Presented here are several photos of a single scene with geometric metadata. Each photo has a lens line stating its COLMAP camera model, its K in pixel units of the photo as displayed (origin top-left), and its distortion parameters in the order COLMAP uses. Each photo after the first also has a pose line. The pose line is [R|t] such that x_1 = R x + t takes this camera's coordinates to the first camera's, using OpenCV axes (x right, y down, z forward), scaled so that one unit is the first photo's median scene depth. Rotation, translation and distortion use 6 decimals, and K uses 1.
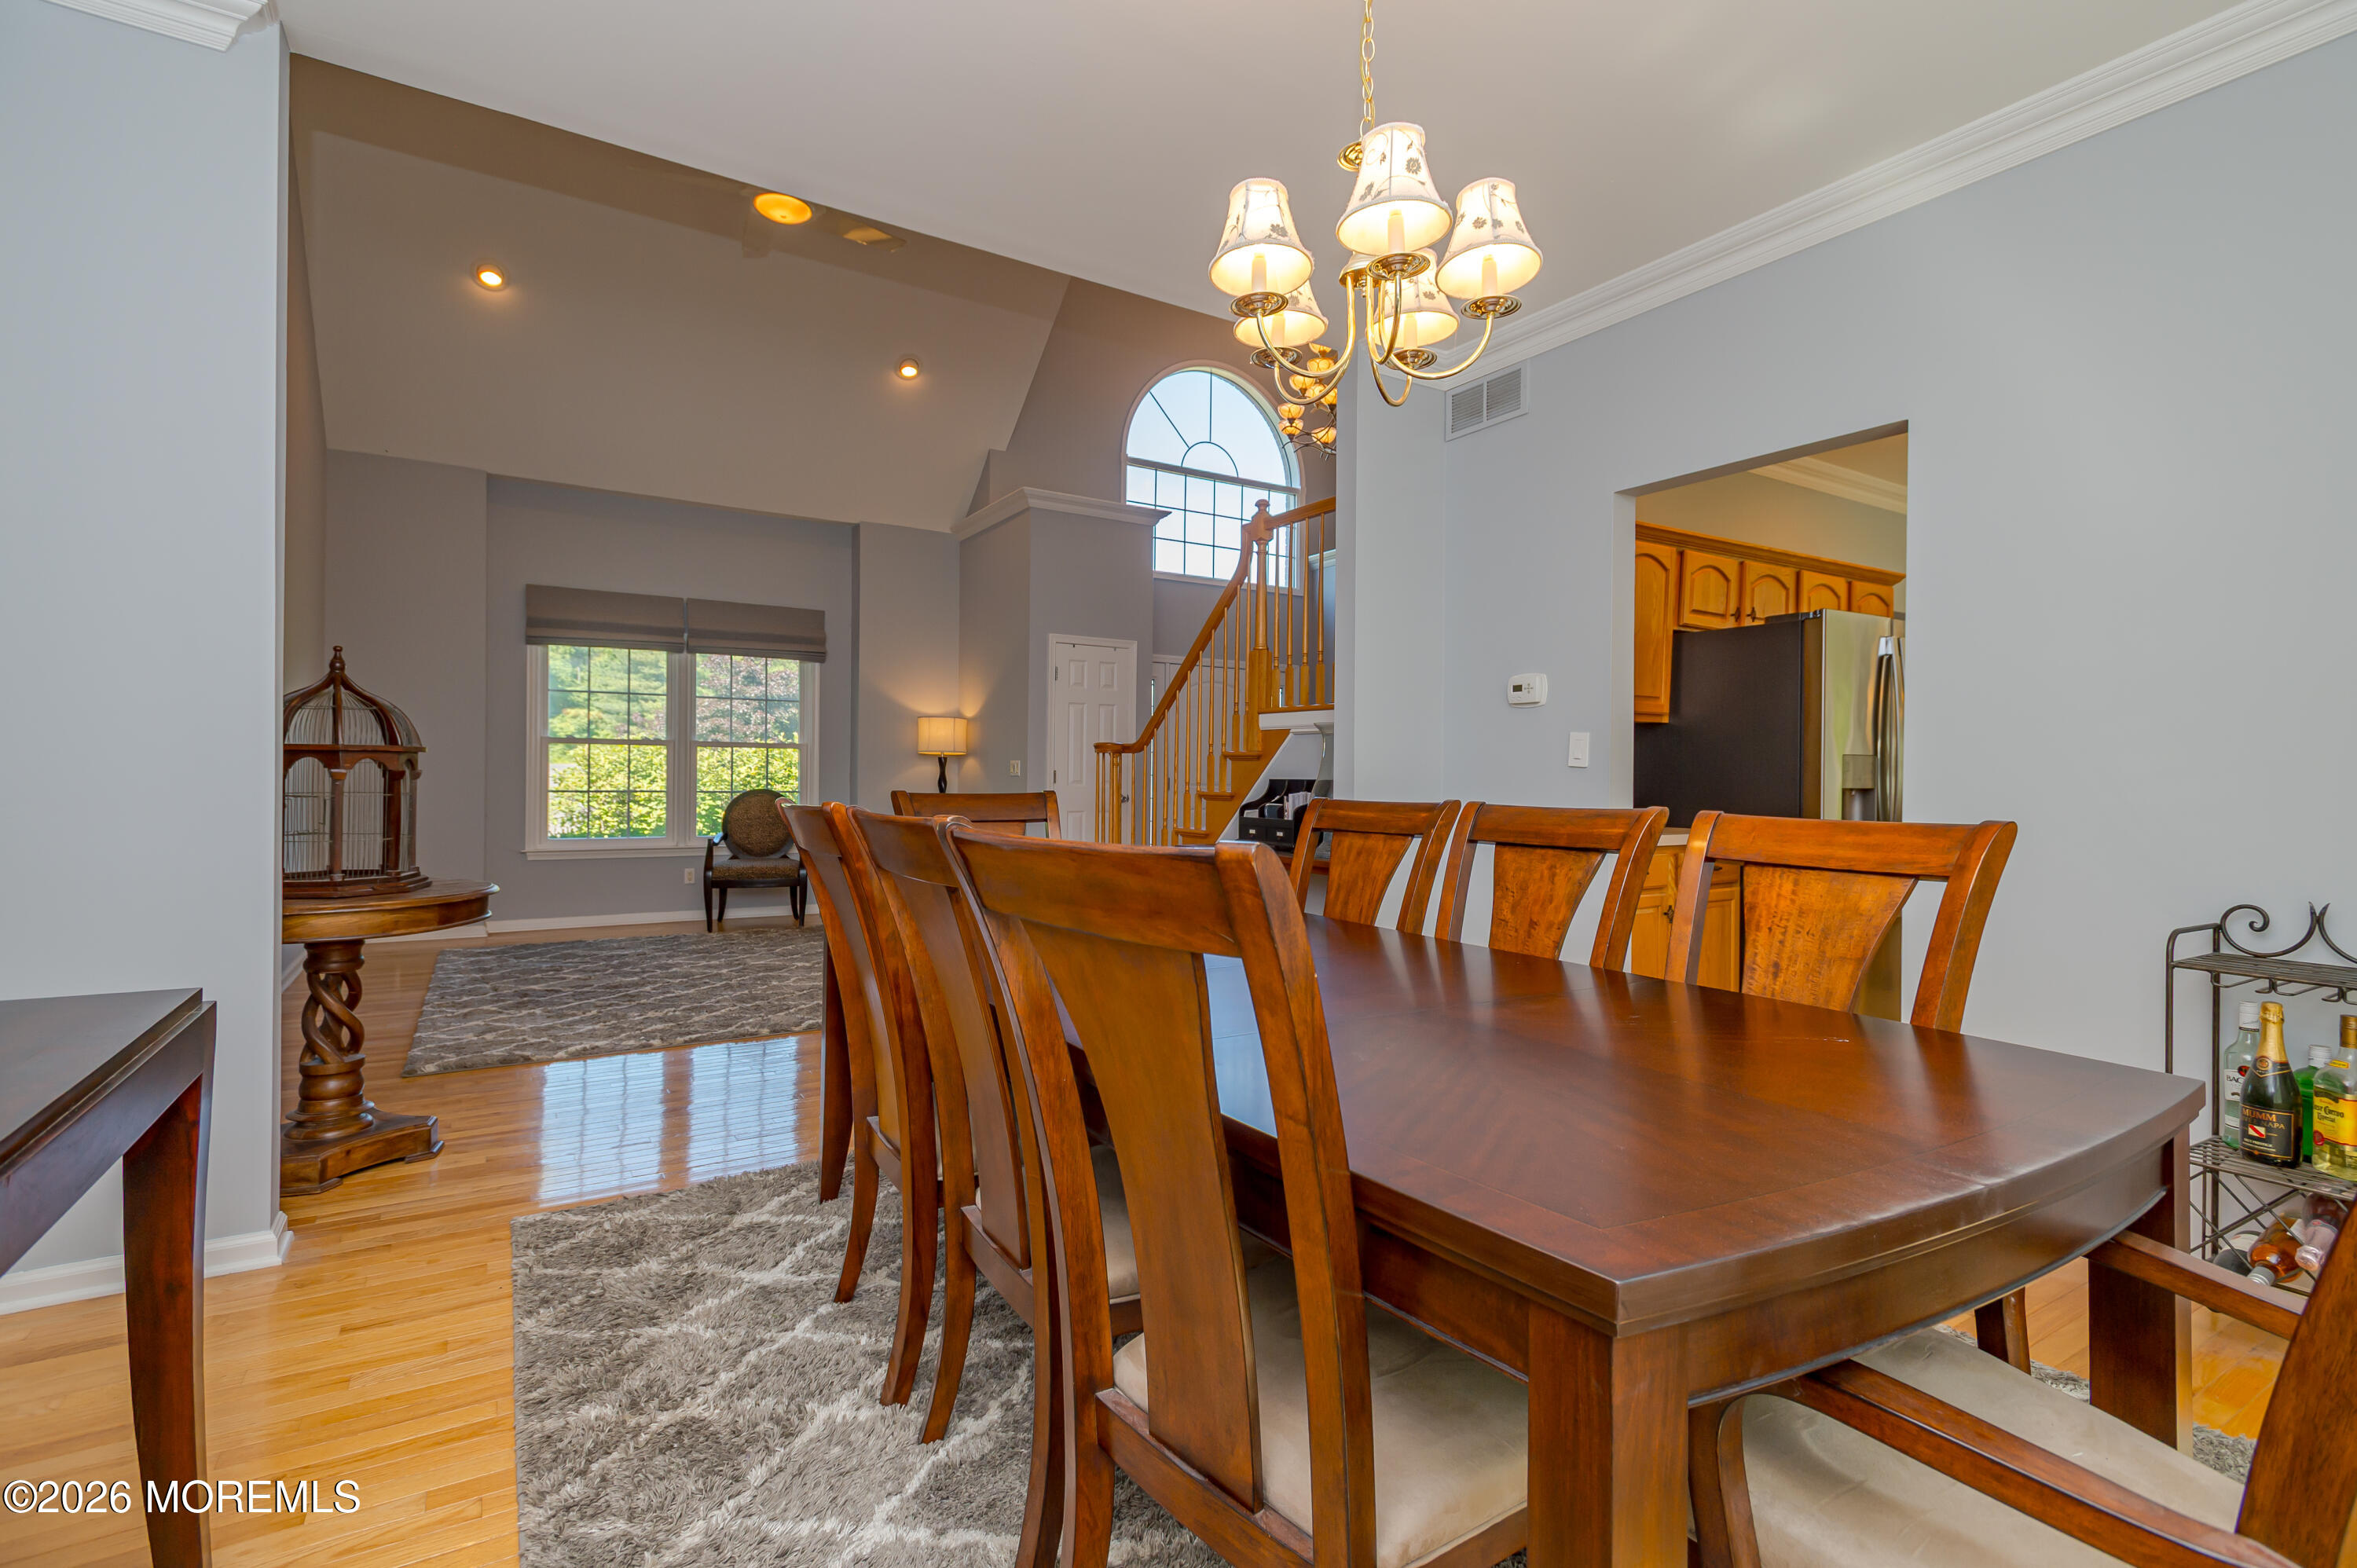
lens RADIAL K [[1095.9, 0, 1179.4], [0, 1095.9, 778.4], [0, 0, 1]] dist [0.000827, -0.000183]
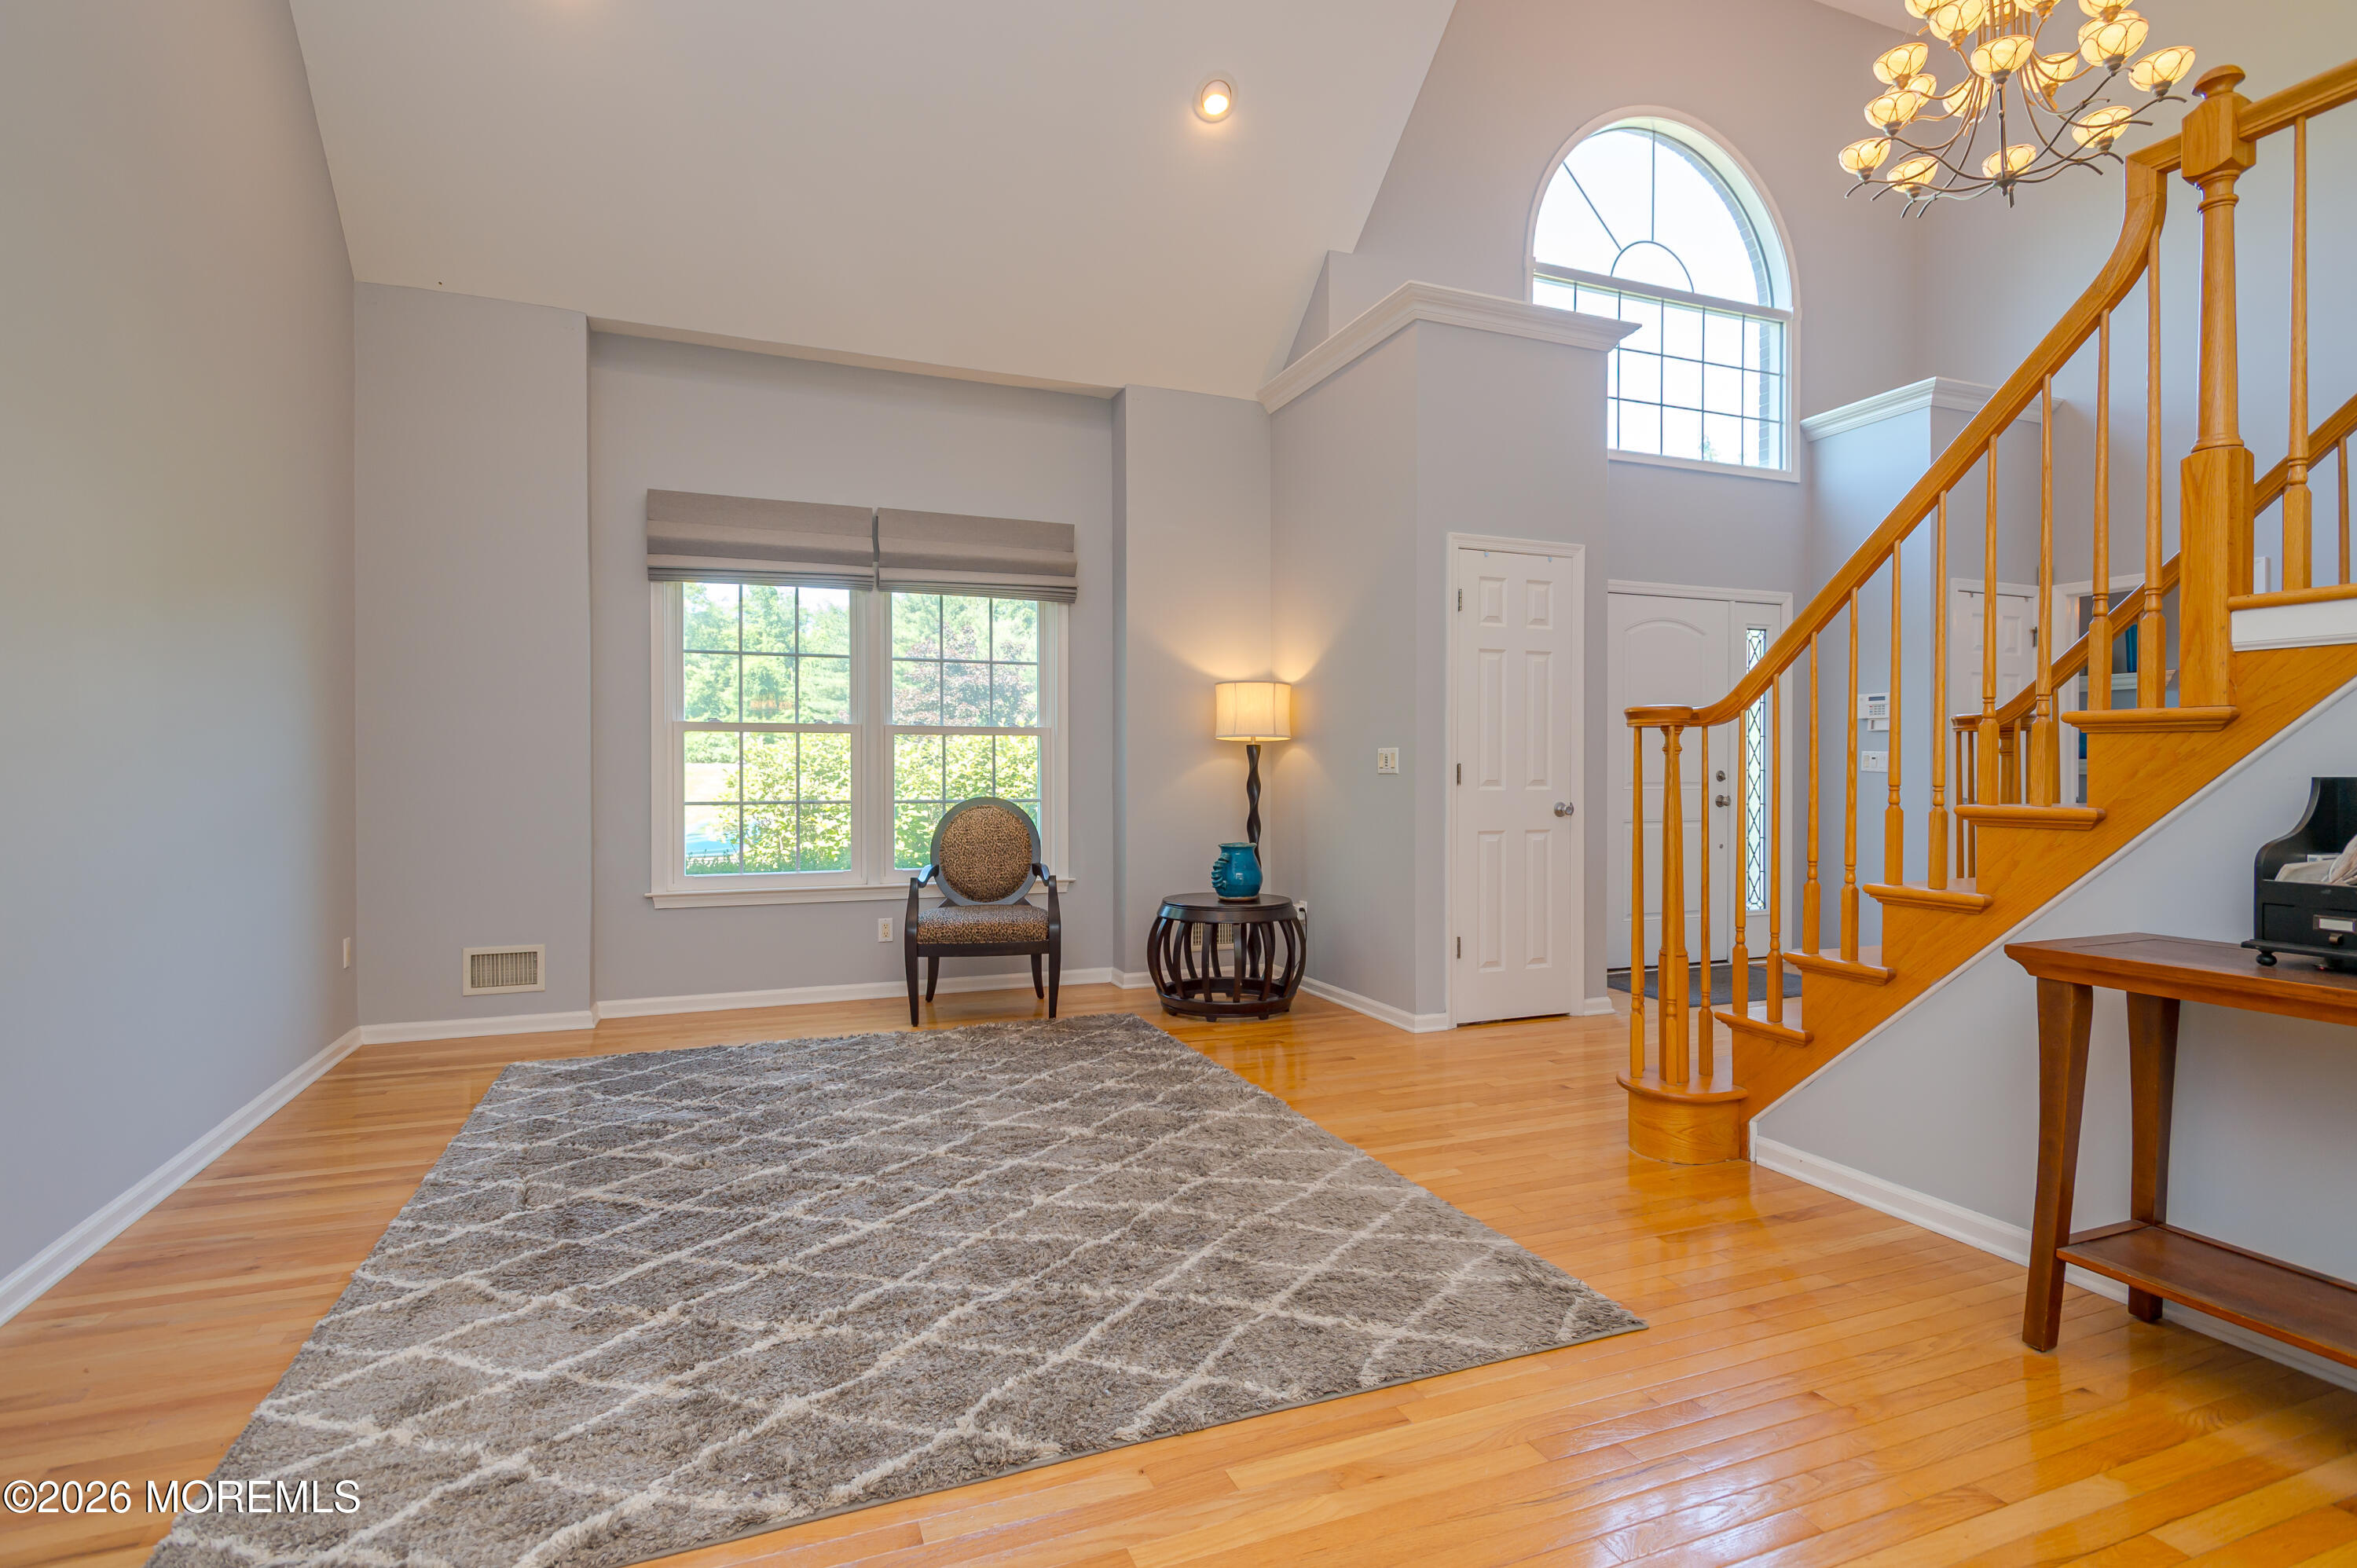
lens RADIAL K [[1094.6, 0, 1126.2], [0, 1094.6, 777.0], [0, 0, 1]] dist [-0.000111, -0.000118]
pose [[0.977383, -0.008626, -0.211302, -0.161142], [0.009248, 0.999955, 0.001955, -0.002939], [0.211275, -0.003865, 0.977419, 0.378072]]
